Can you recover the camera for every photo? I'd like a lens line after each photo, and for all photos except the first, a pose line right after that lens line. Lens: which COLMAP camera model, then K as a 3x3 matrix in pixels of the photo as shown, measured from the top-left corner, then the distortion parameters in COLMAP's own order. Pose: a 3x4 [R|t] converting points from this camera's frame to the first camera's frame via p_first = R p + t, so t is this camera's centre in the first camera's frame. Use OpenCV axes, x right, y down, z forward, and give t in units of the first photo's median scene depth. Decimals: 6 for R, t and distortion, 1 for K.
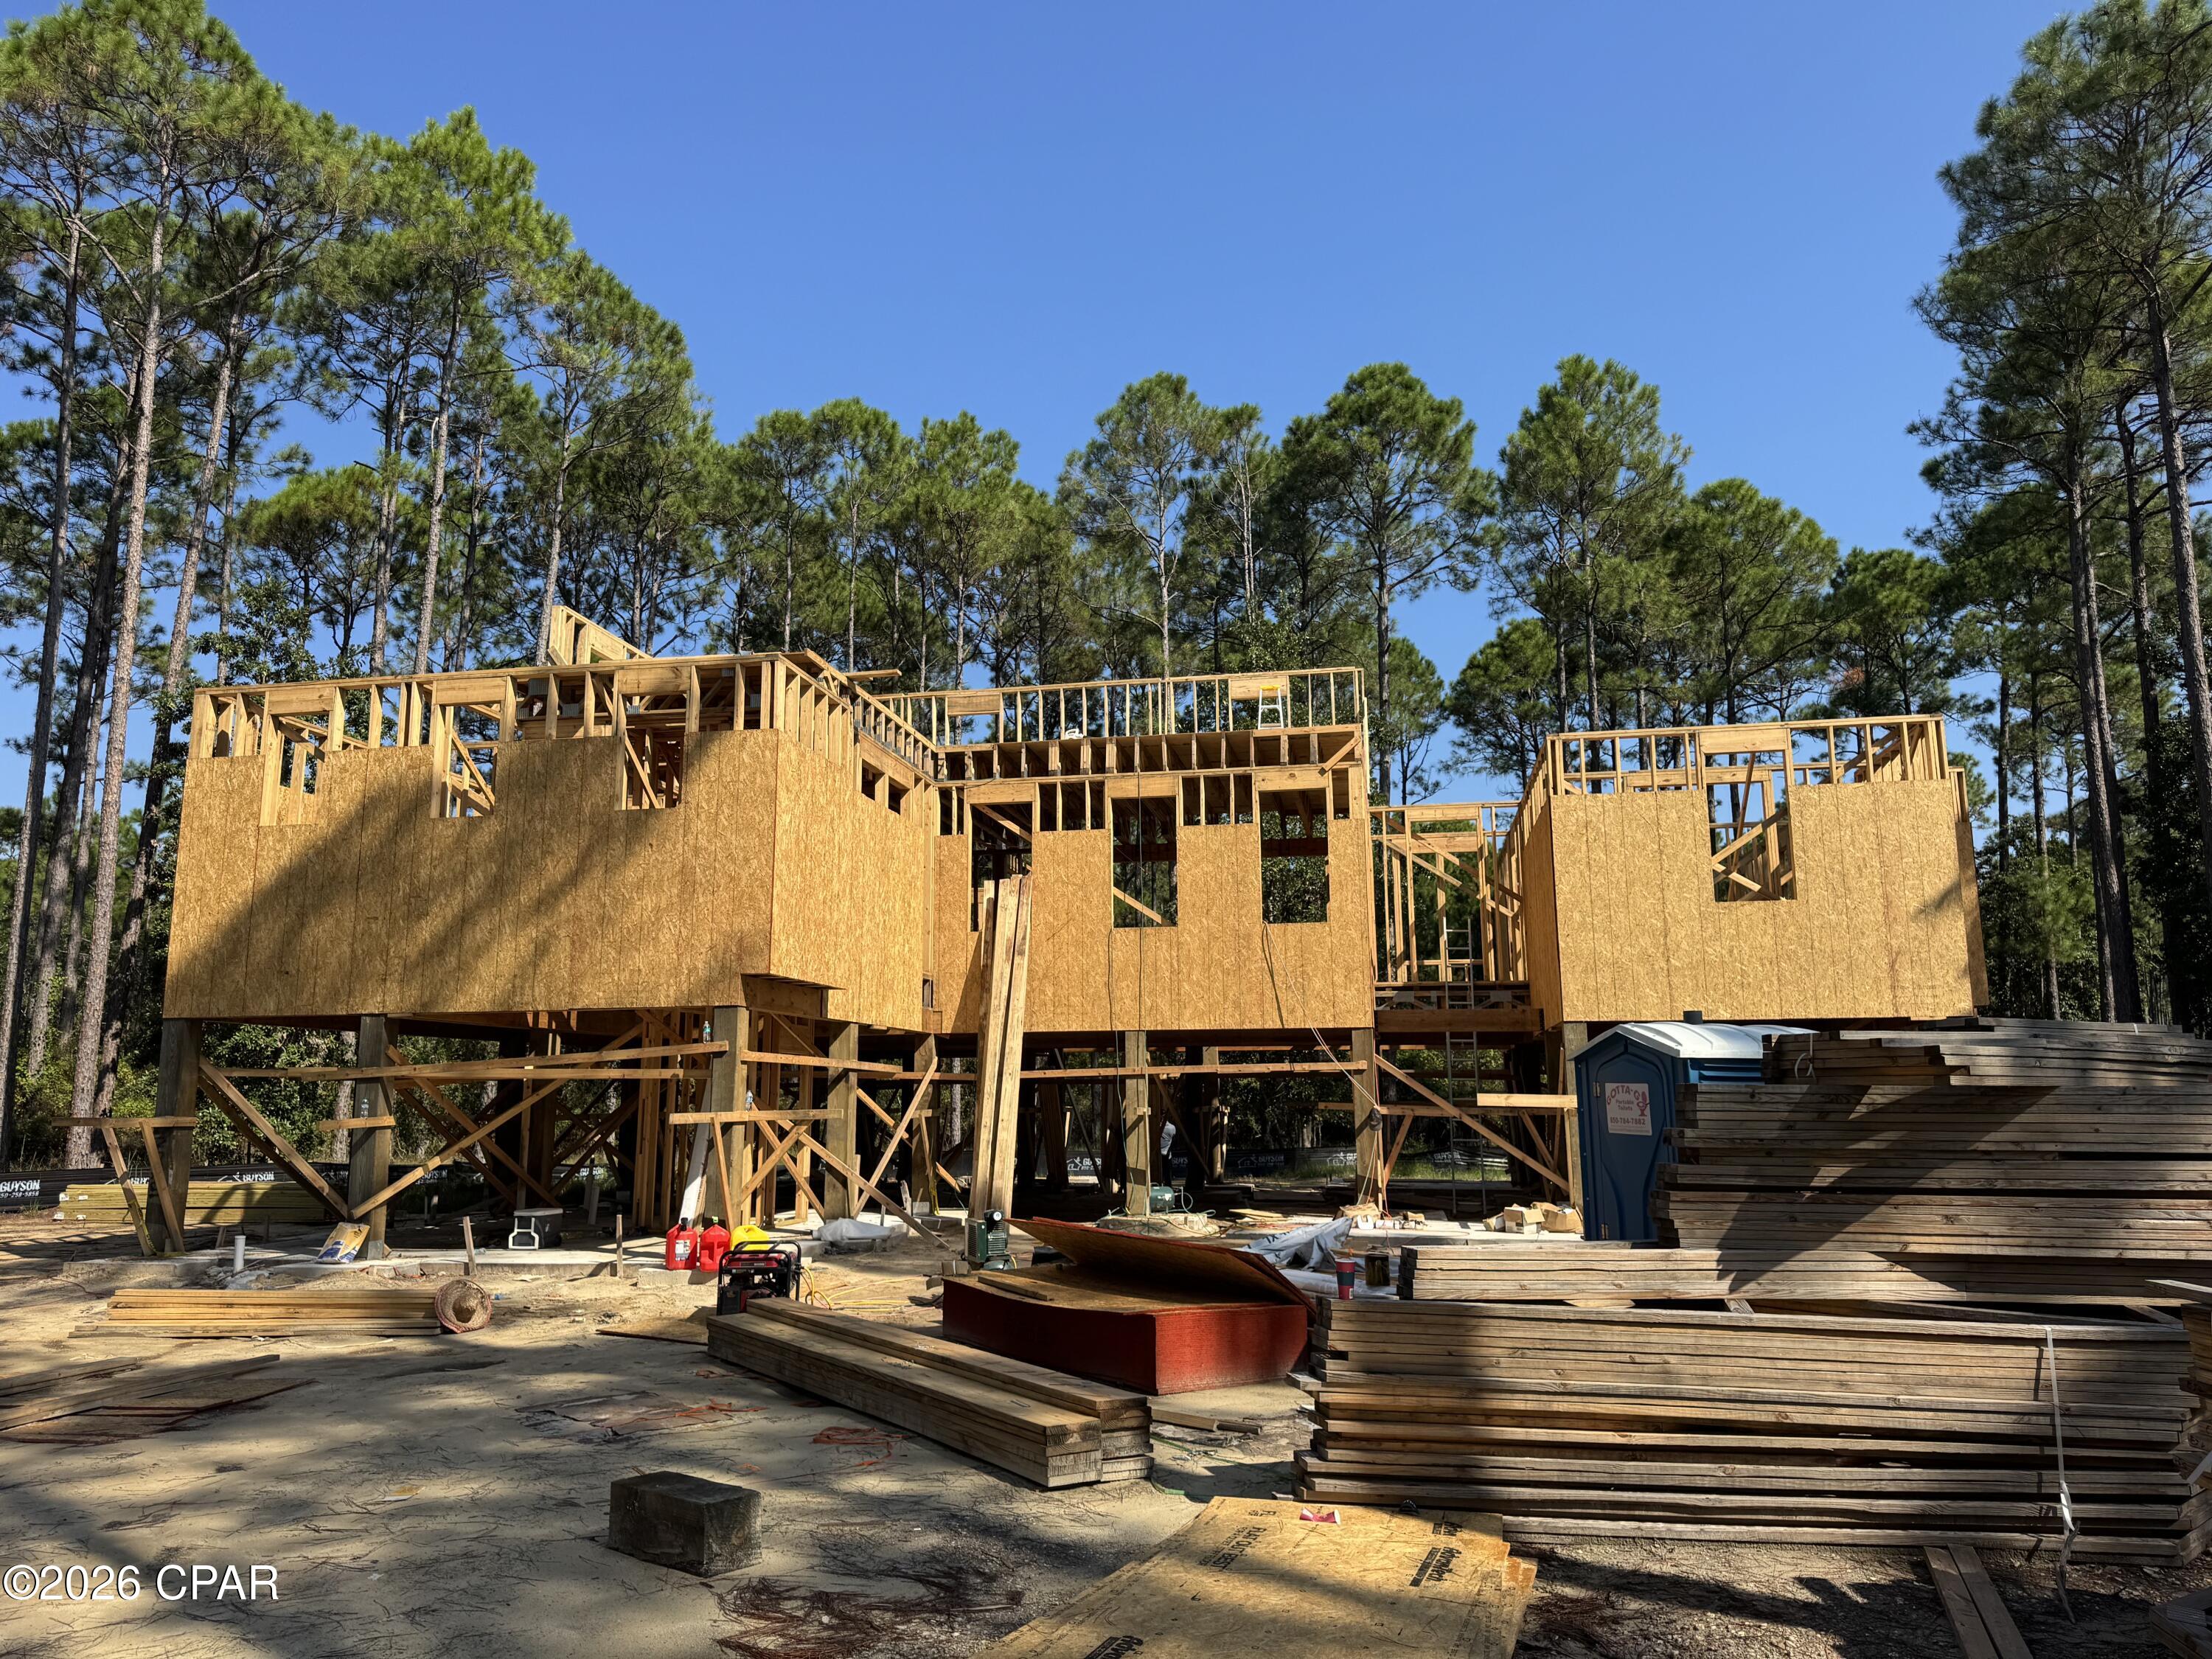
lens RADIAL K [[1499.3, 0, 1078.7], [0, 1499.3, 860.7], [0, 0, 1]] dist [0.022598, -0.042150]
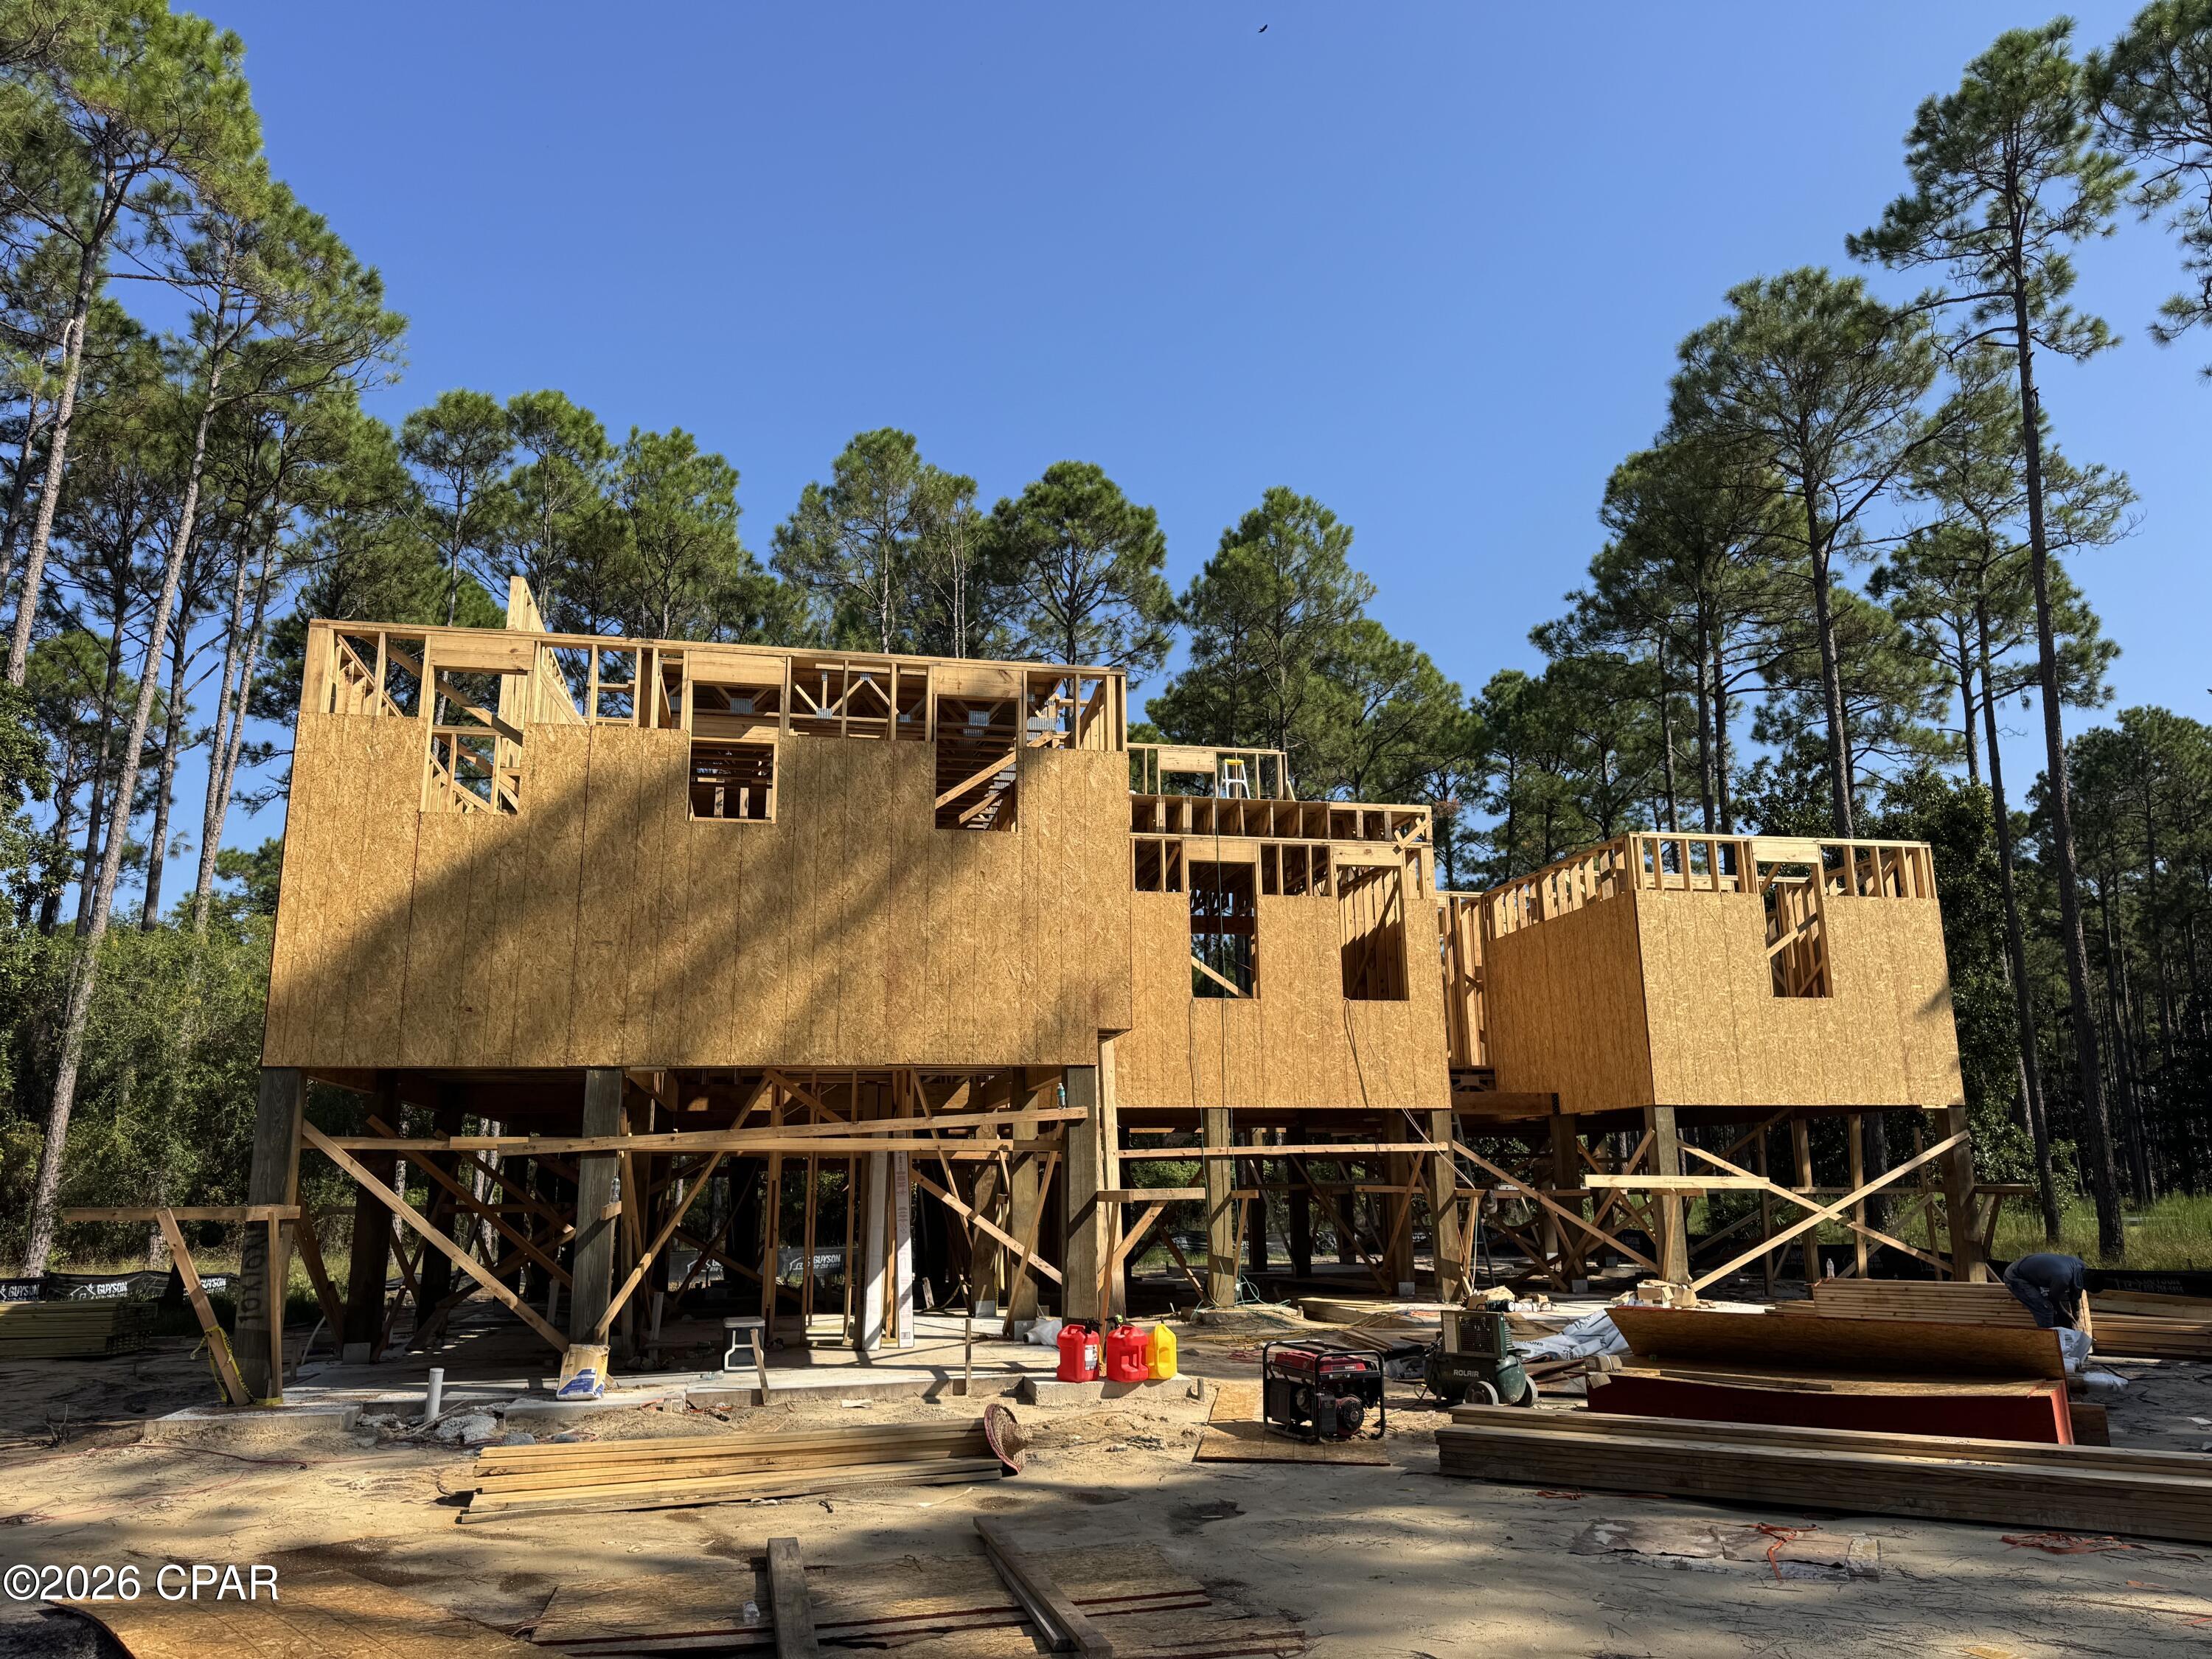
lens RADIAL K [[1521.6, 0, 1087.3], [0, 1521.6, 872.3], [0, 0, 1]] dist [0.005345, -0.035513]
pose [[0.918293, 0.076385, 0.388462, -0.407574], [-0.055486, 0.996358, -0.064753, 0.031321], [-0.391994, 0.037908, 0.919187, 0.145326]]
